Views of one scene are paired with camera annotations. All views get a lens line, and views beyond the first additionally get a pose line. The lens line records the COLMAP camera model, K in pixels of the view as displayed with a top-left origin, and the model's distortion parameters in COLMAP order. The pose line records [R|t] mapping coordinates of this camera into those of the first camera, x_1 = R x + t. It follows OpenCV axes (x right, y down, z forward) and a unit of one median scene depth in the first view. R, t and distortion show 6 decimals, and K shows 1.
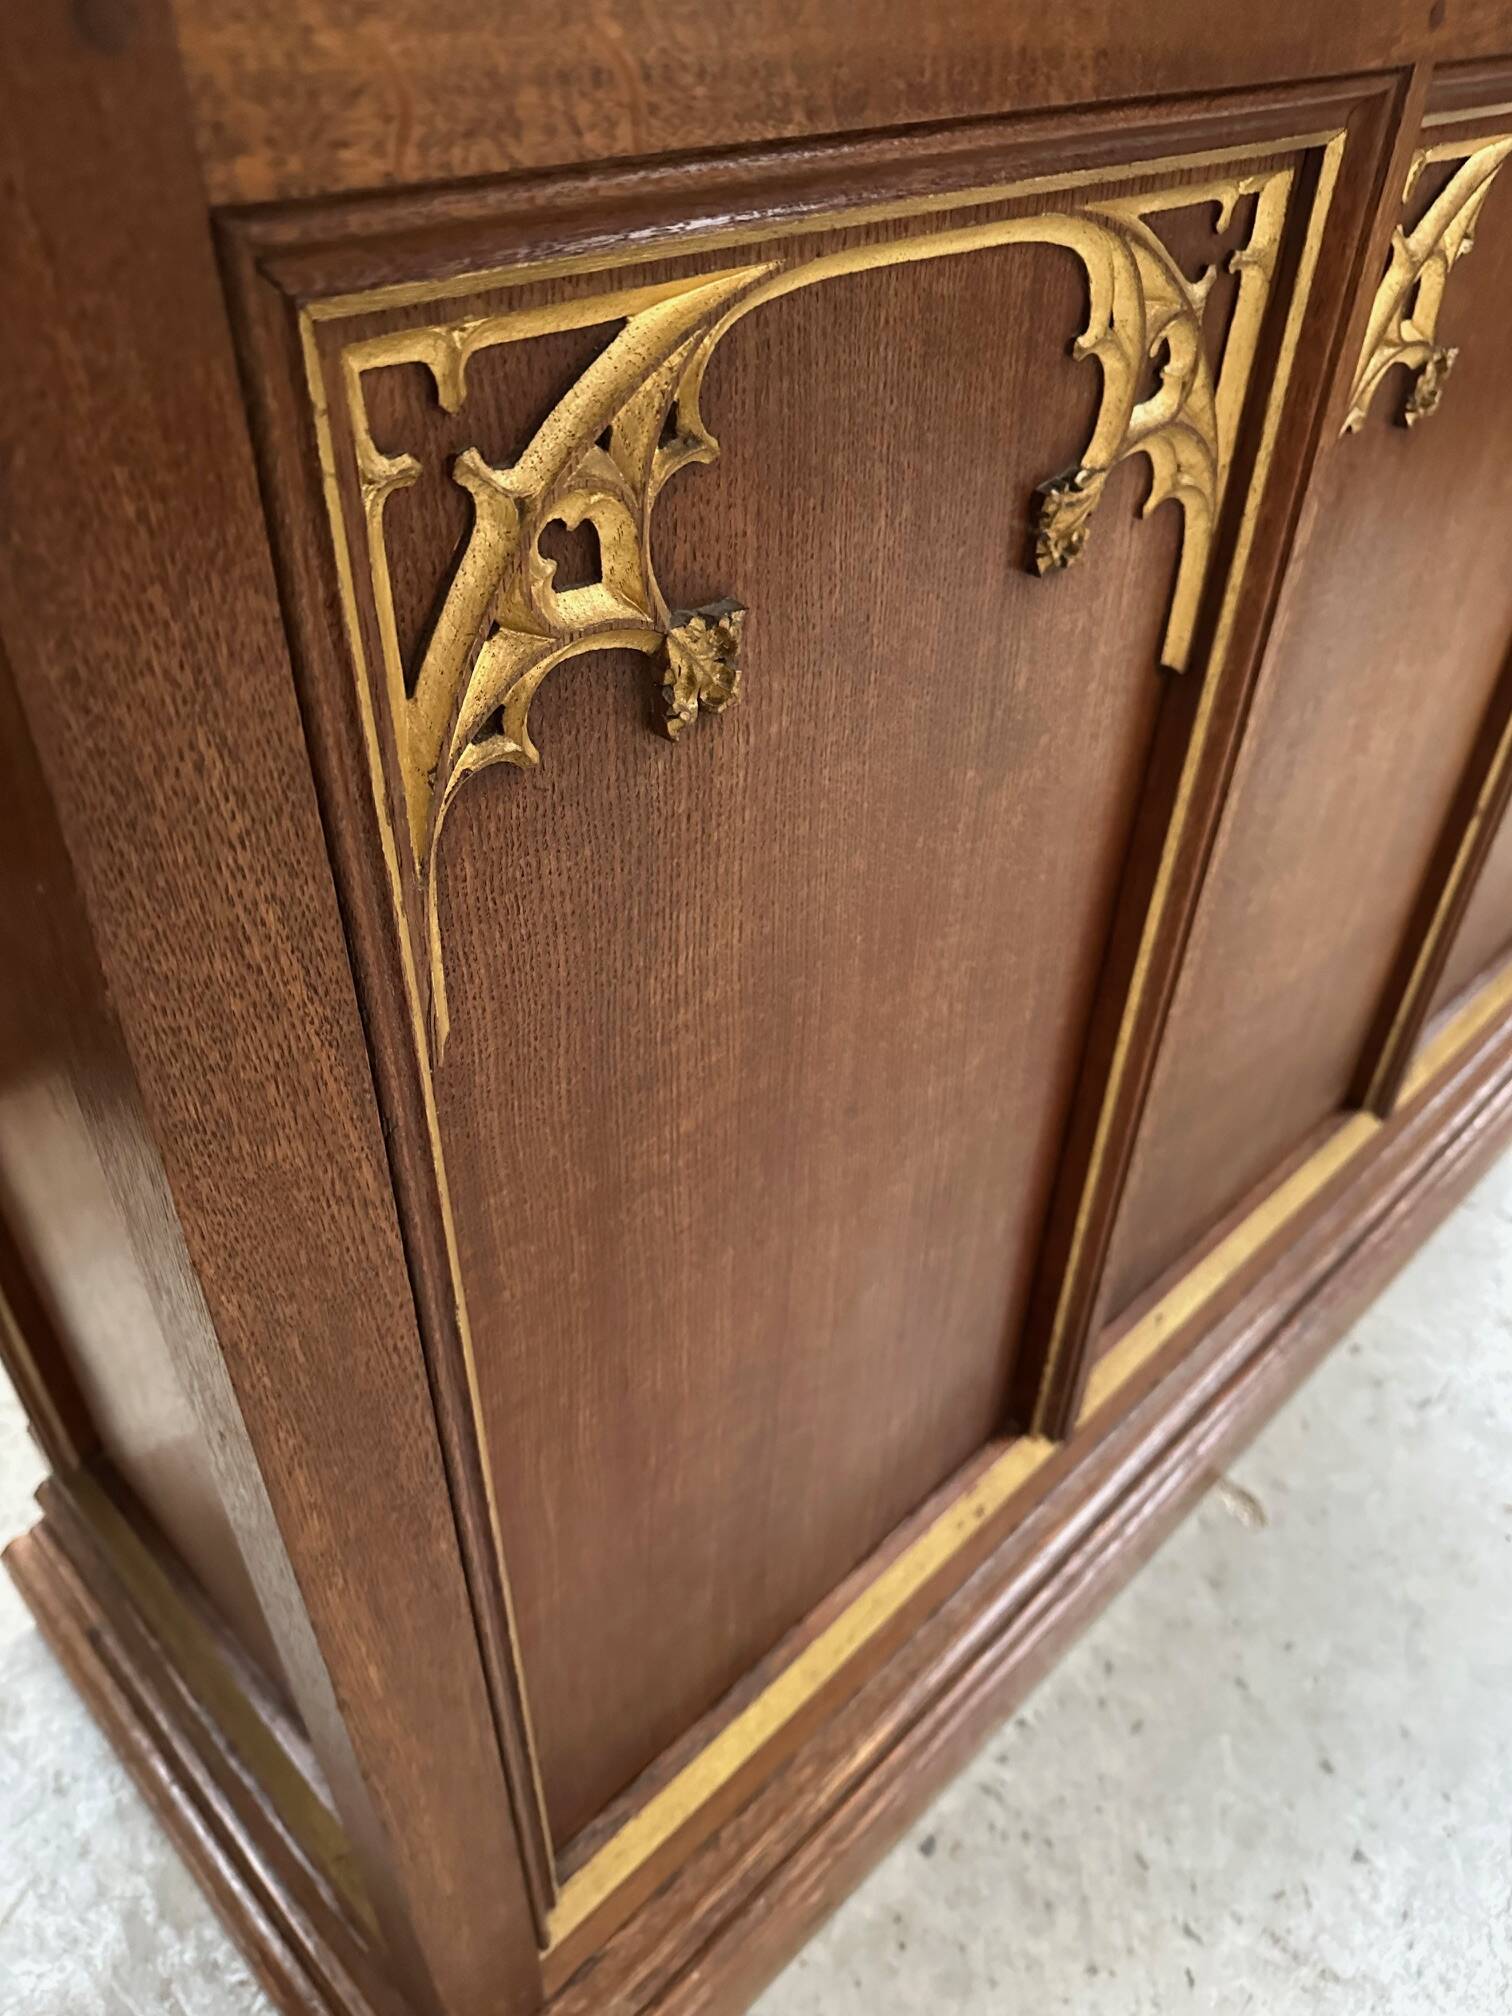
lens RADIAL K [[1418.3, 0, 745.8], [0, 1418.3, 1010.9], [0, 0, 1]] dist [-0.002529, -0.005473]
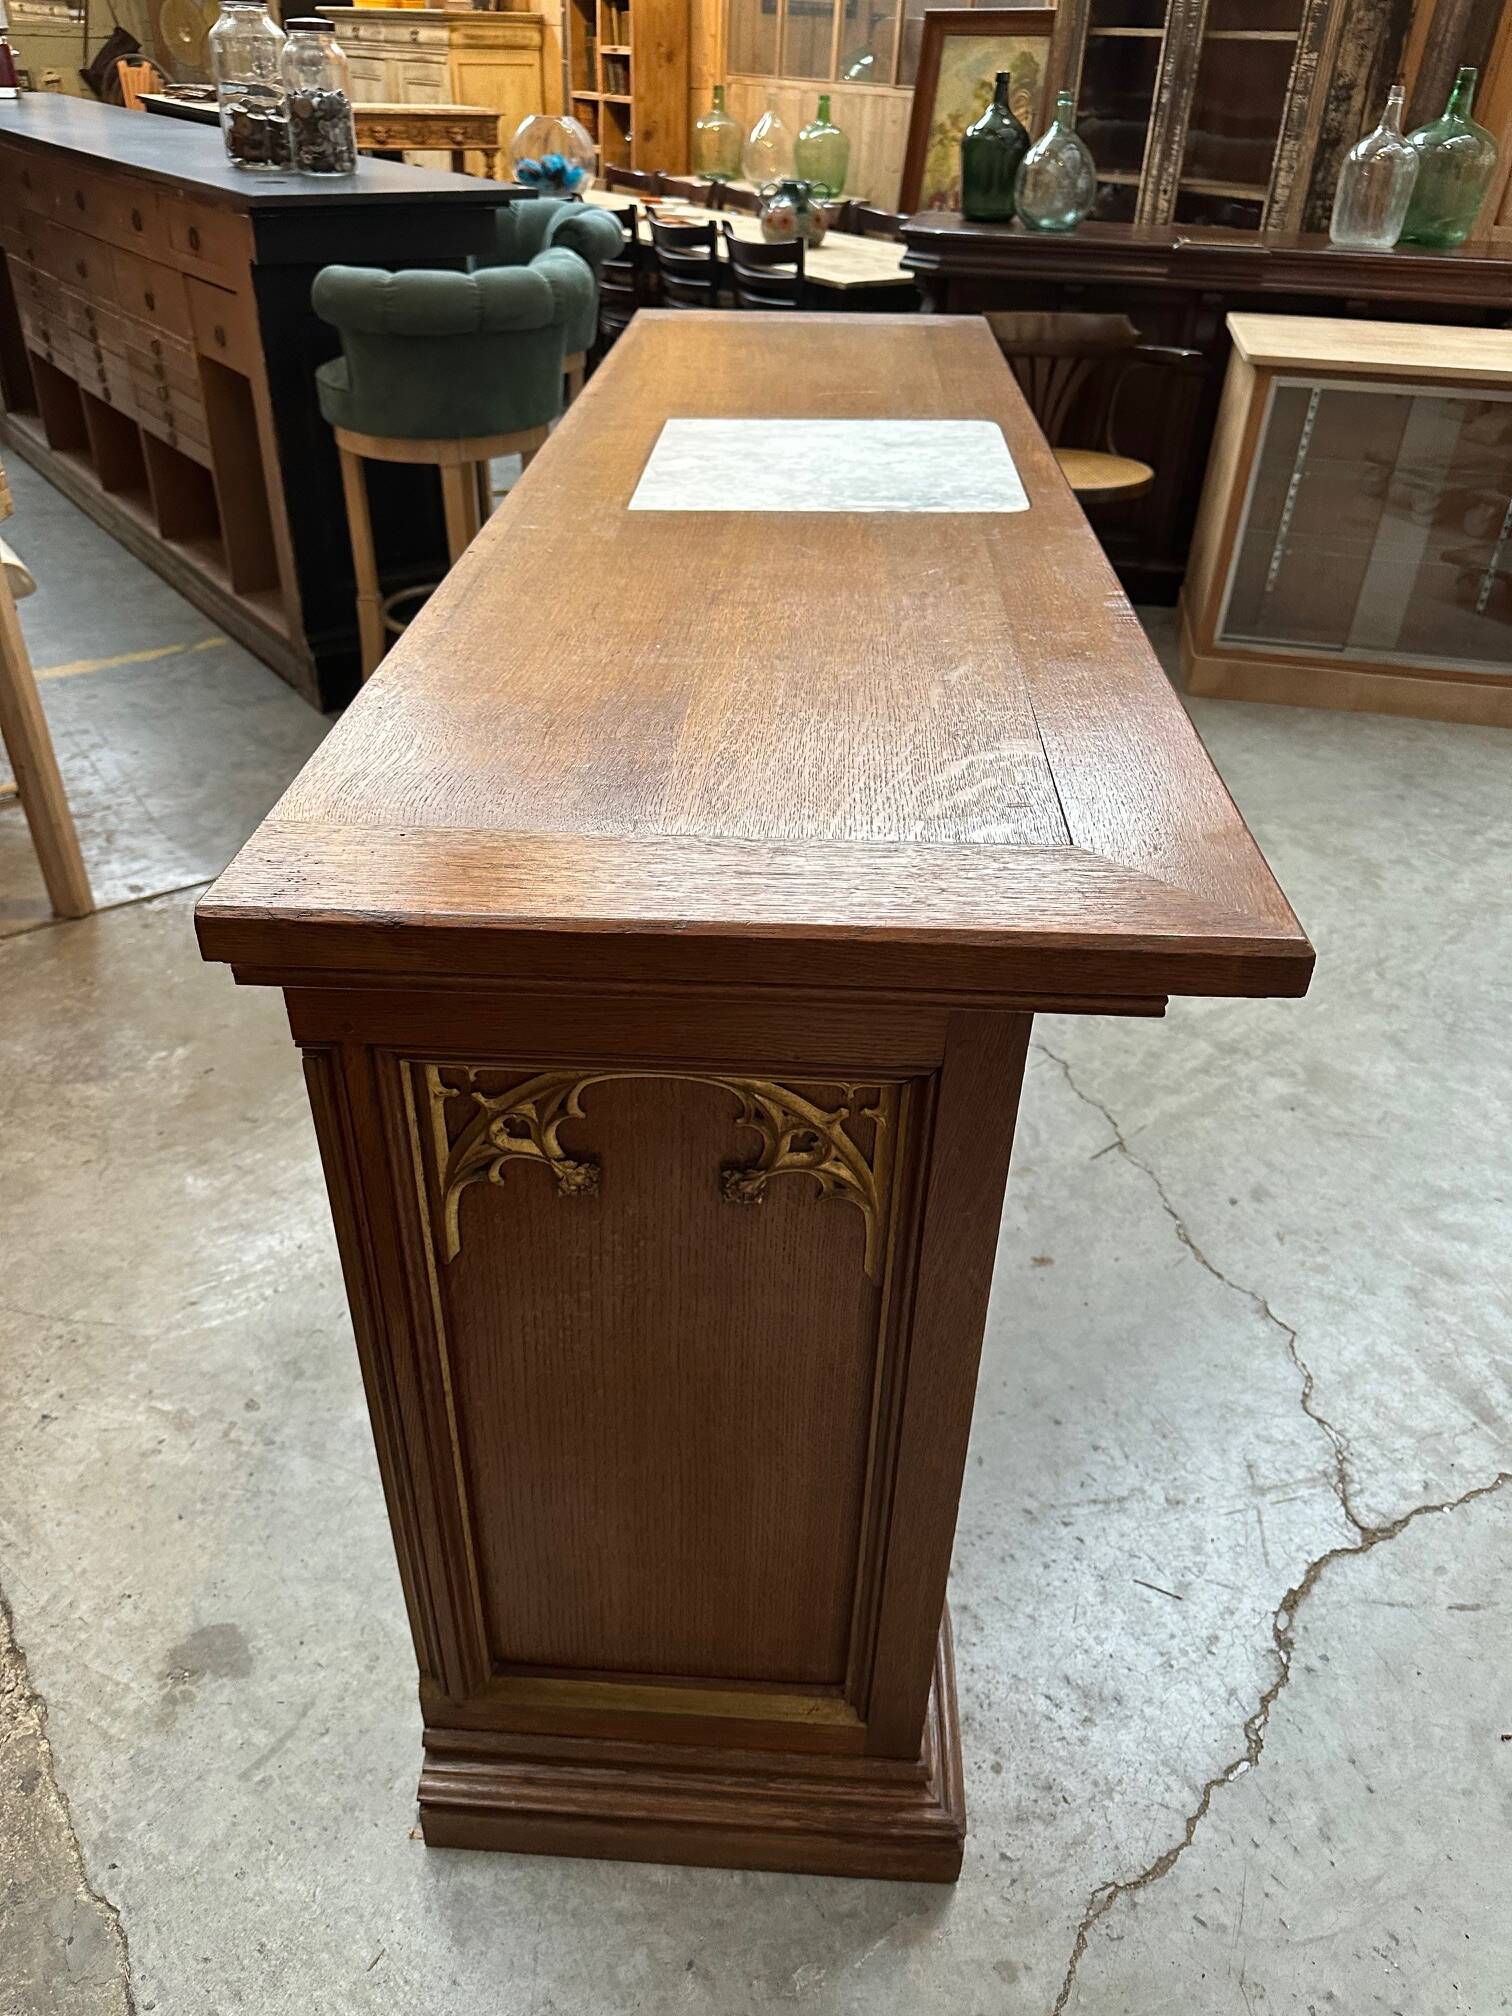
lens RADIAL K [[1418.3, 0, 745.8], [0, 1418.3, 1010.9], [0, 0, 1]] dist [-0.002529, -0.005473]
pose [[0.719538, -0.395110, 0.571098, -1.252578], [0.429047, 0.899571, 0.081796, -0.503042], [-0.546062, 0.186172, 0.816796, -0.729536]]
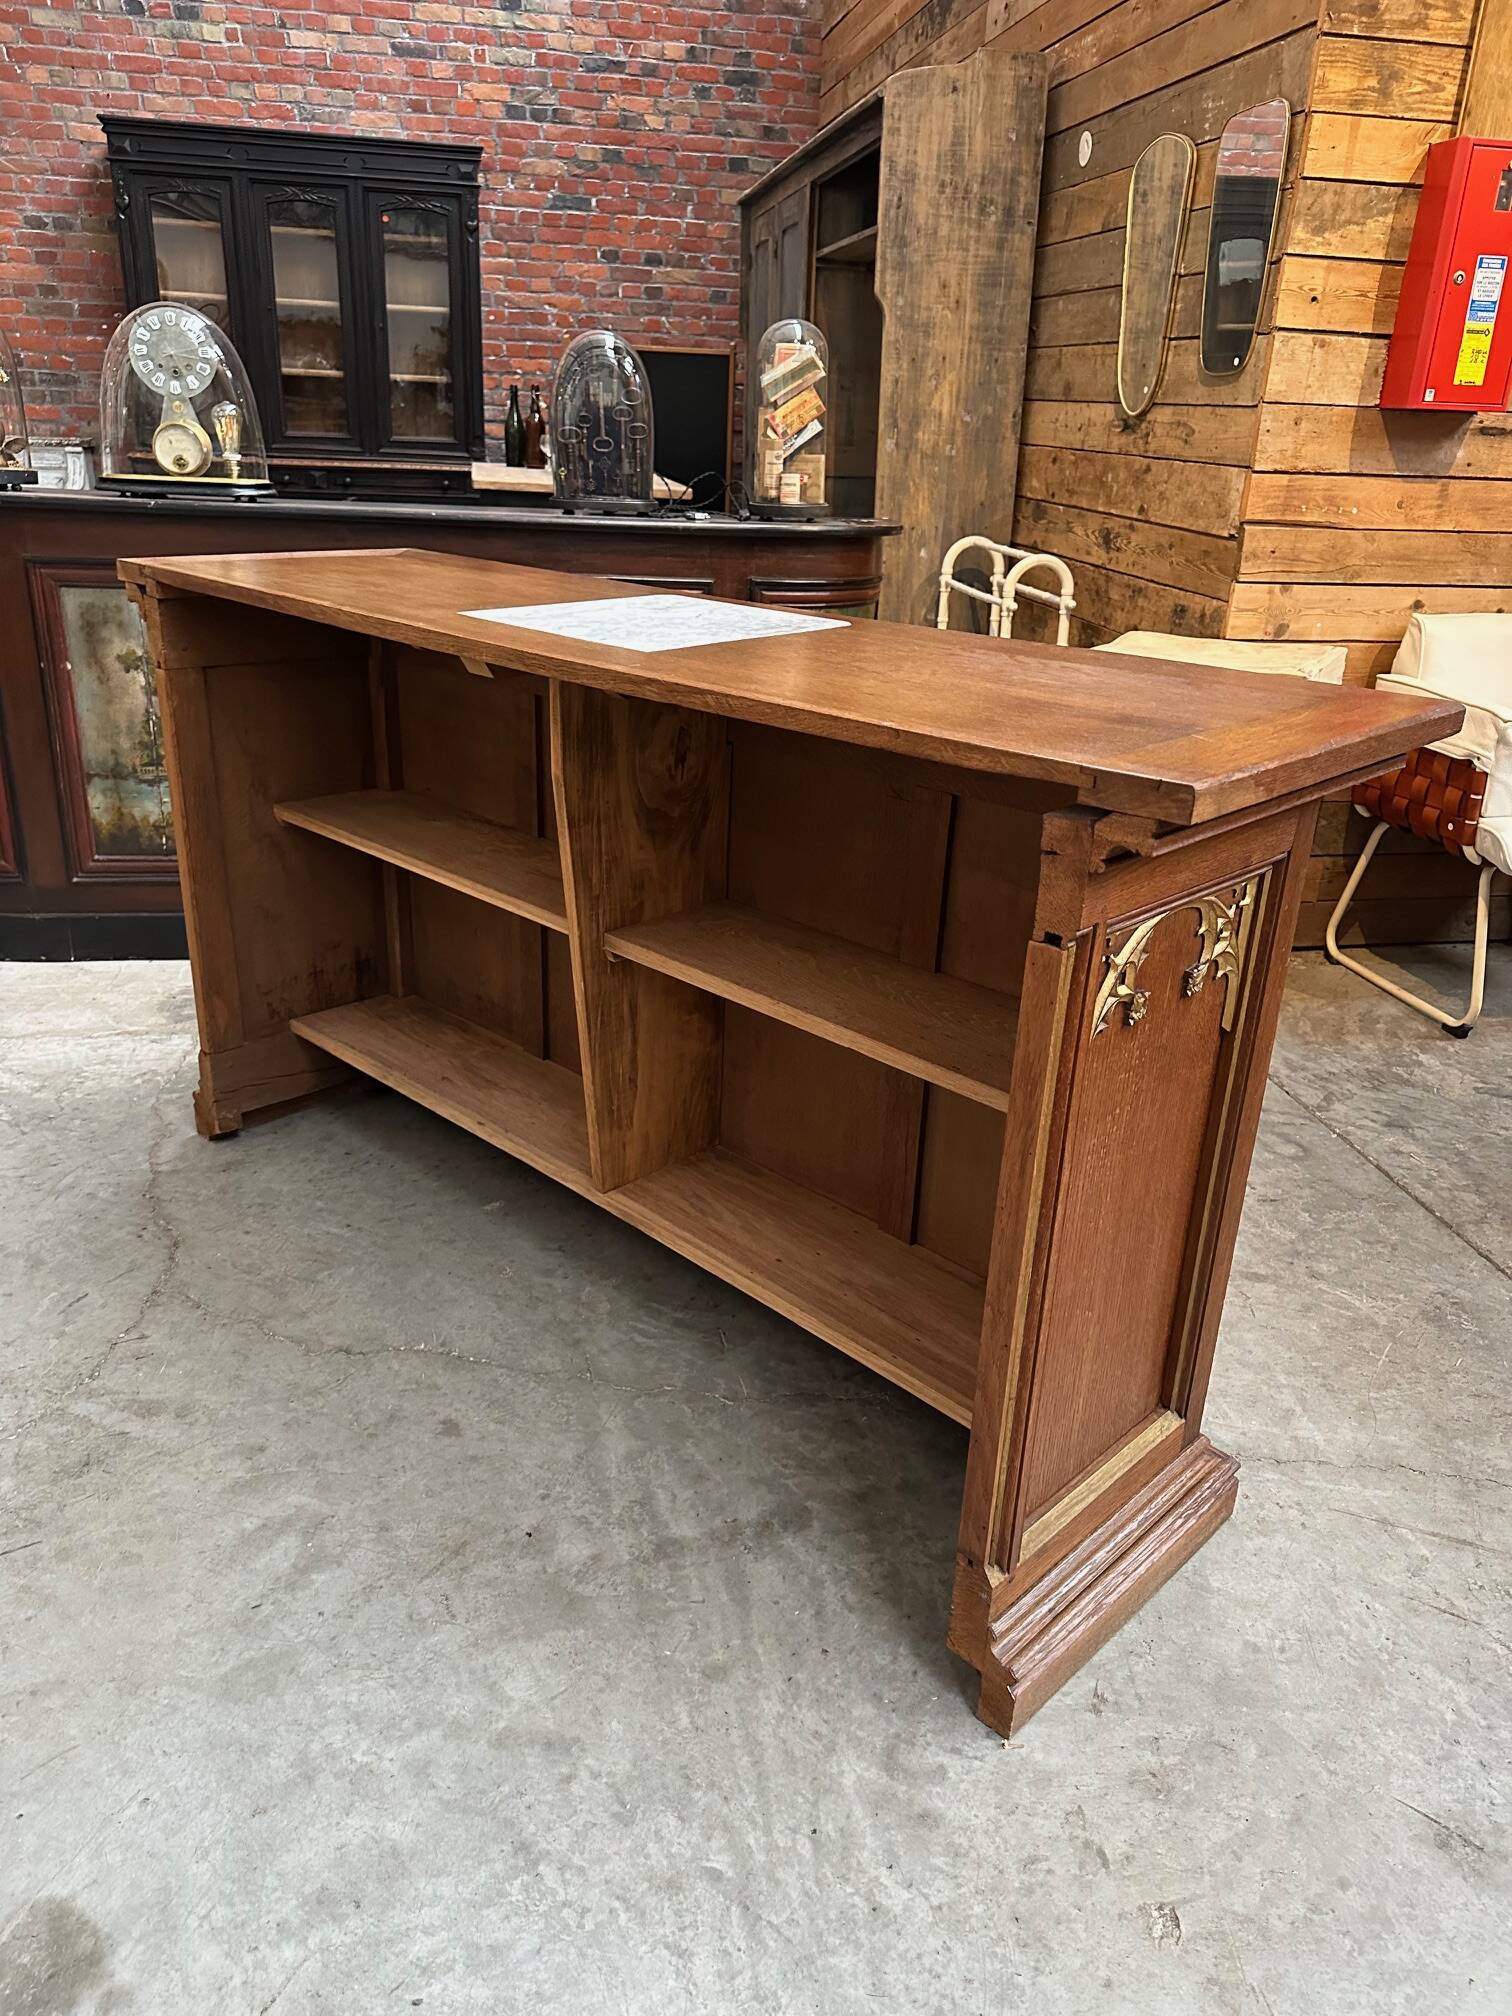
lens RADIAL K [[1416.0, 0, 760.2], [0, 1416.0, 1004.0], [0, 0, 1]] dist [0.023034, -0.030964]
pose [[0.315525, 0.347778, -0.882890, 4.571376], [-0.626209, 0.775370, 0.081631, -0.719027], [0.712956, 0.527117, 0.462431, 0.091976]]
